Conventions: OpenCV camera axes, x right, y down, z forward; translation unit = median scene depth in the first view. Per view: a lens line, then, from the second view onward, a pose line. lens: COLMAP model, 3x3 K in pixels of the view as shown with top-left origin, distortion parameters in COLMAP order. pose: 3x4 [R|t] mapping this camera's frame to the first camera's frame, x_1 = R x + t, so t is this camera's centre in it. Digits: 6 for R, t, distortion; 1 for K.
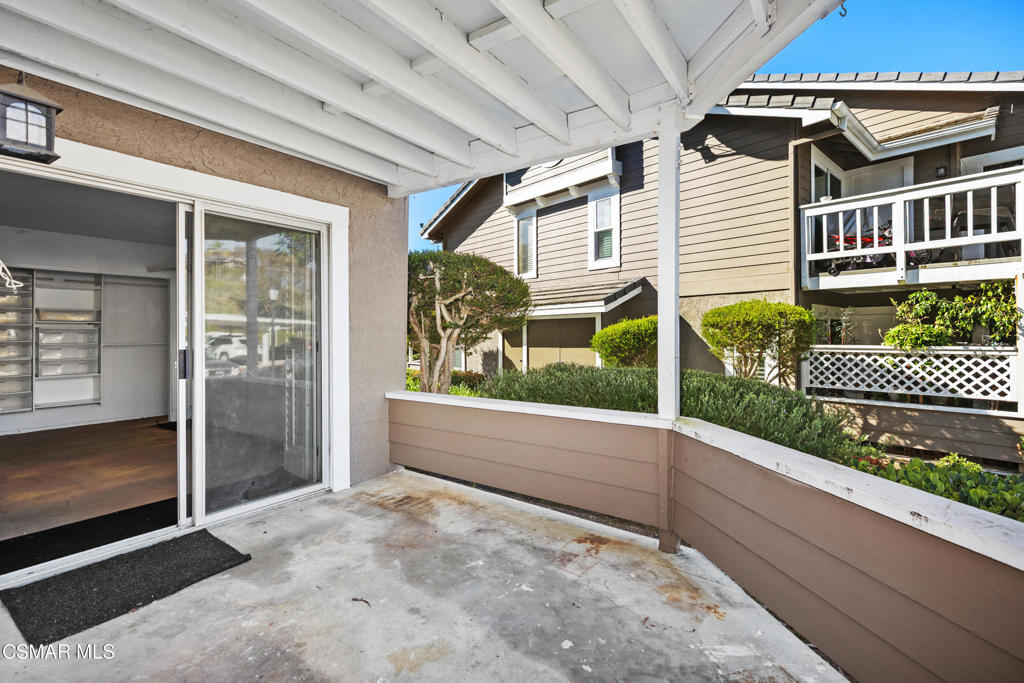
lens RADIAL K [[465.2, 0, 505.4], [0, 465.2, 331.1], [0, 0, 1]] dist [0.005655, 0.000459]
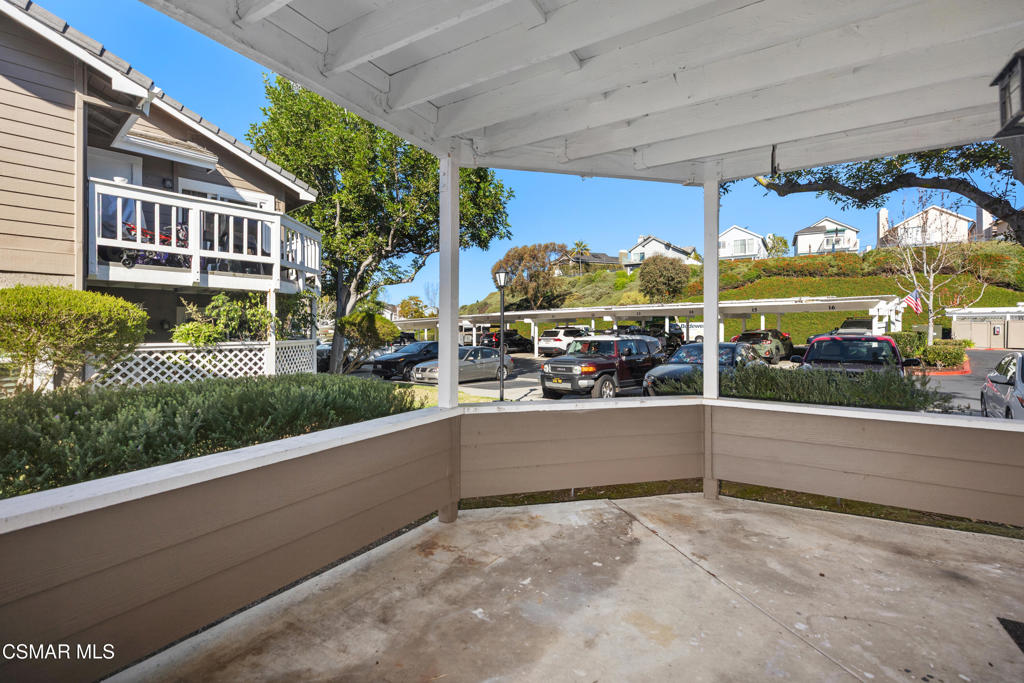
lens RADIAL K [[477.9, 0, 513.4], [0, 477.9, 331.0], [0, 0, 1]] dist [0.008322, -0.000208]
pose [[-0.104523, 0.002480, 0.994519, -0.345482], [-0.011678, 0.999925, -0.003721, -0.000105], [-0.994454, -0.012002, -0.104487, 0.391520]]
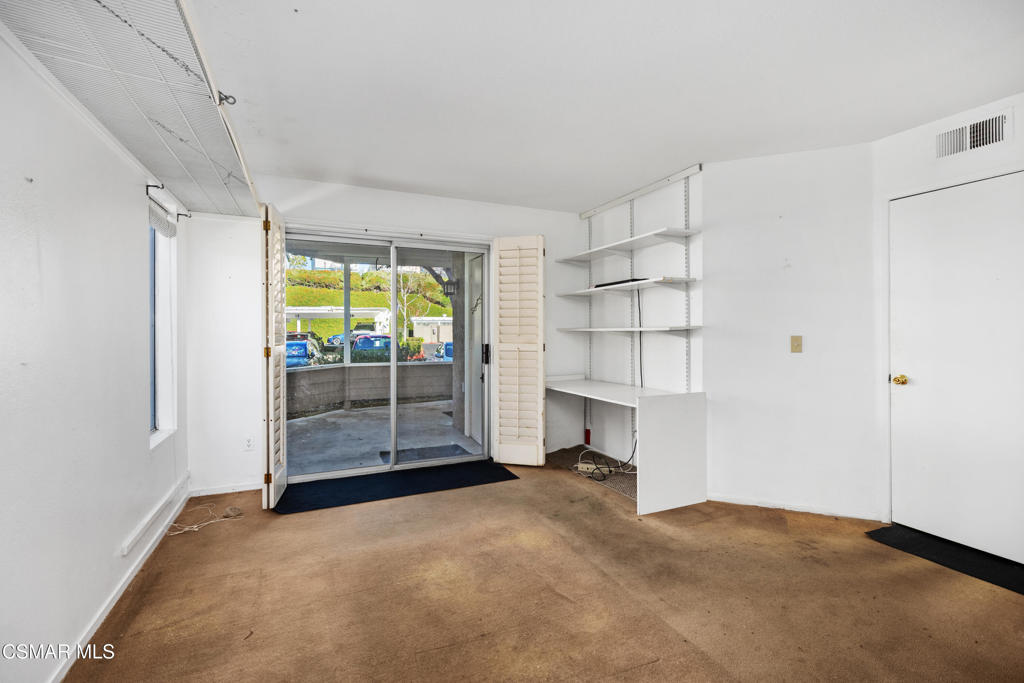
lens RADIAL K [[454.3, 0, 509.2], [0, 454.3, 331.7], [0, 0, 1]] dist [0.002307, 0.000353]
pose [[-0.871076, 0.008927, 0.491067, -0.729837], [0.004614, 0.999939, -0.009995, 0.006242], [-0.491126, -0.006440, -0.871065, 0.897839]]
